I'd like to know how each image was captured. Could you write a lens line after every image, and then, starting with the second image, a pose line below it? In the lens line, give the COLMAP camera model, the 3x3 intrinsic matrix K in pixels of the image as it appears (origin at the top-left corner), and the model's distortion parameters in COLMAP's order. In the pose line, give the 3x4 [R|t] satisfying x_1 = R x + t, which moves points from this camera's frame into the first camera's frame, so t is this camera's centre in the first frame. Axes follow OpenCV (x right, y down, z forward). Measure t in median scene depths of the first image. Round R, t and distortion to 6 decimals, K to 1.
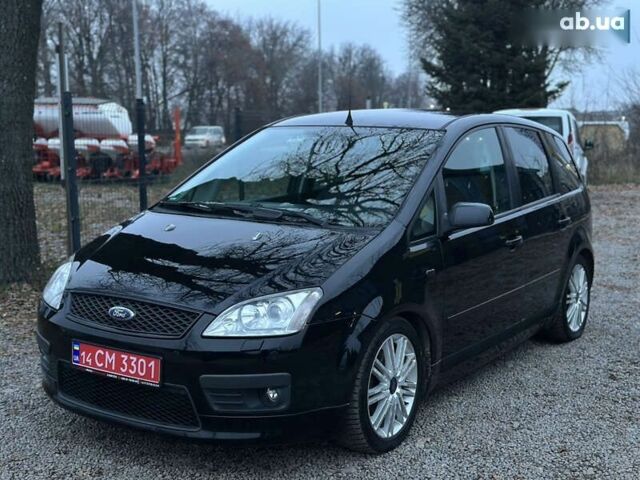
lens RADIAL K [[889.7, 0, 321.7], [0, 889.7, 261.8], [0, 0, 1]] dist [0.132252, 0.000000]
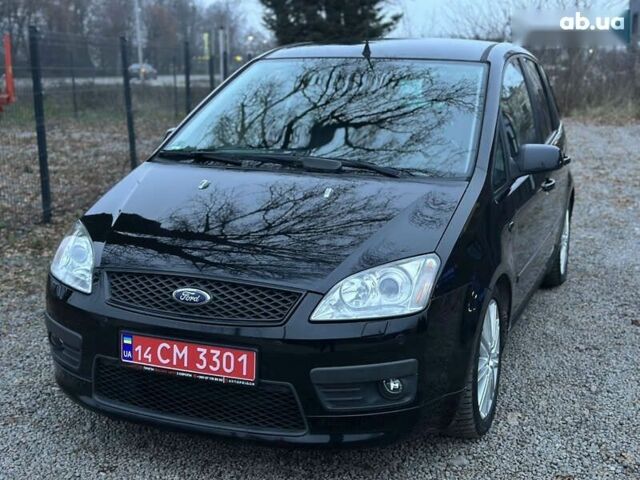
lens RADIAL K [[889.7, 0, 312.8], [0, 889.7, 243.9], [0, 0, 1]] dist [0.132252, 0.000000]
pose [[0.977524, -0.047336, 0.205440, -0.272503], [0.036269, 0.997698, 0.057306, -0.030885], [-0.207680, -0.048567, 0.976991, 0.190947]]
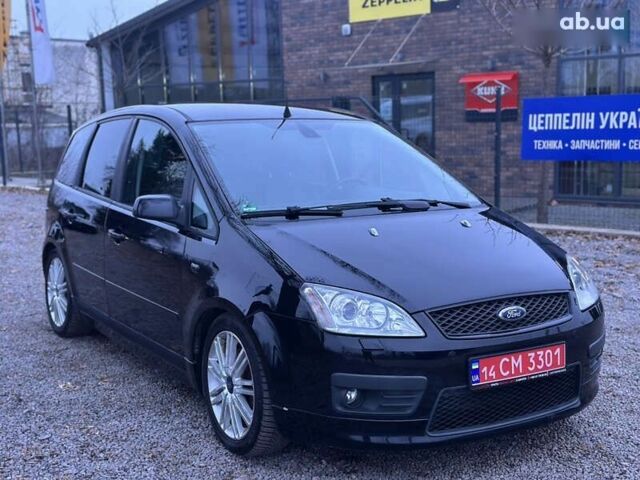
lens RADIAL K [[889.7, 0, 320.8], [0, 889.7, 245.3], [0, 0, 1]] dist [0.132252, 0.000000]
pose [[0.412025, -0.141488, 0.900120, -1.129482], [0.153195, 0.984565, 0.084637, -0.123379], [-0.898202, 0.103022, 0.427341, 0.747469]]
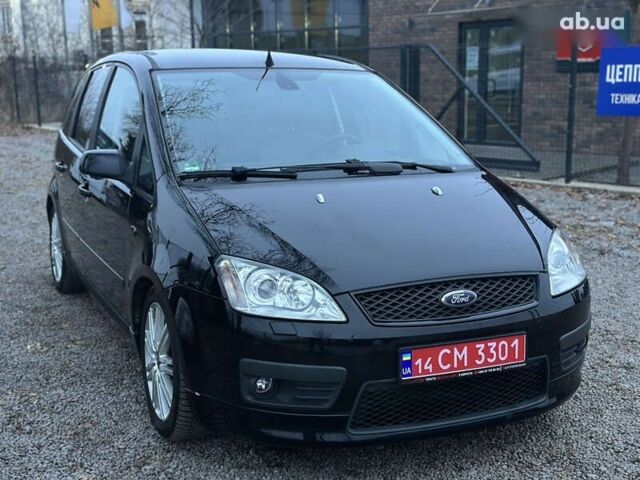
lens RADIAL K [[889.7, 0, 320.9], [0, 889.7, 242.7], [0, 0, 1]] dist [0.132252, 0.000000]
pose [[0.527670, -0.171795, 0.831896, -0.945338], [0.135147, 0.983840, 0.117450, -0.104677], [-0.838630, 0.050454, 0.542360, 0.639221]]
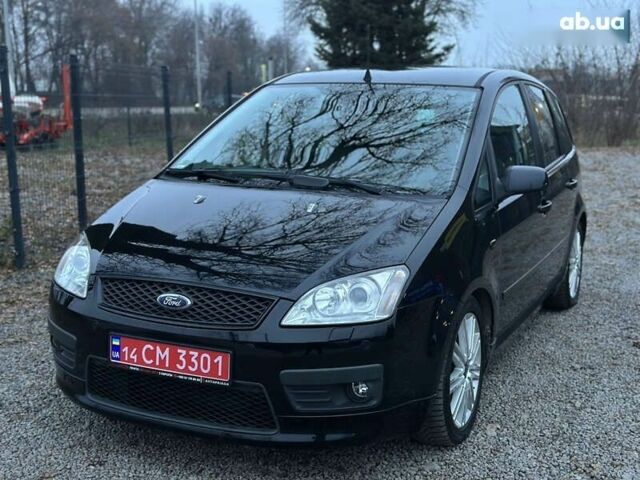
lens RADIAL K [[889.7, 0, 313.0], [0, 889.7, 247.0], [0, 0, 1]] dist [0.132252, 0.000000]
pose [[0.989582, -0.026053, 0.141593, -0.206263], [0.022645, 0.999415, 0.025630, -0.013331], [-0.142178, -0.022156, 0.989593, 0.128727]]
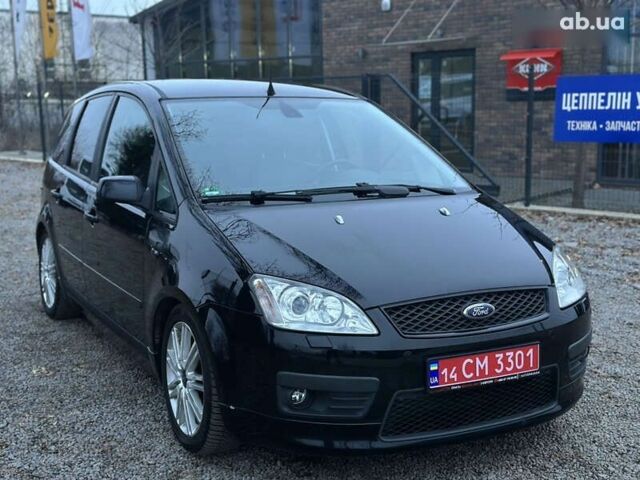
lens RADIAL K [[889.7, 0, 320.1], [0, 889.7, 245.8], [0, 0, 1]] dist [0.132252, 0.000000]
pose [[0.470461, -0.155937, 0.868533, -1.026921], [0.142408, 0.984777, 0.099669, -0.113120], [-0.870854, 0.076795, 0.485506, 0.685124]]
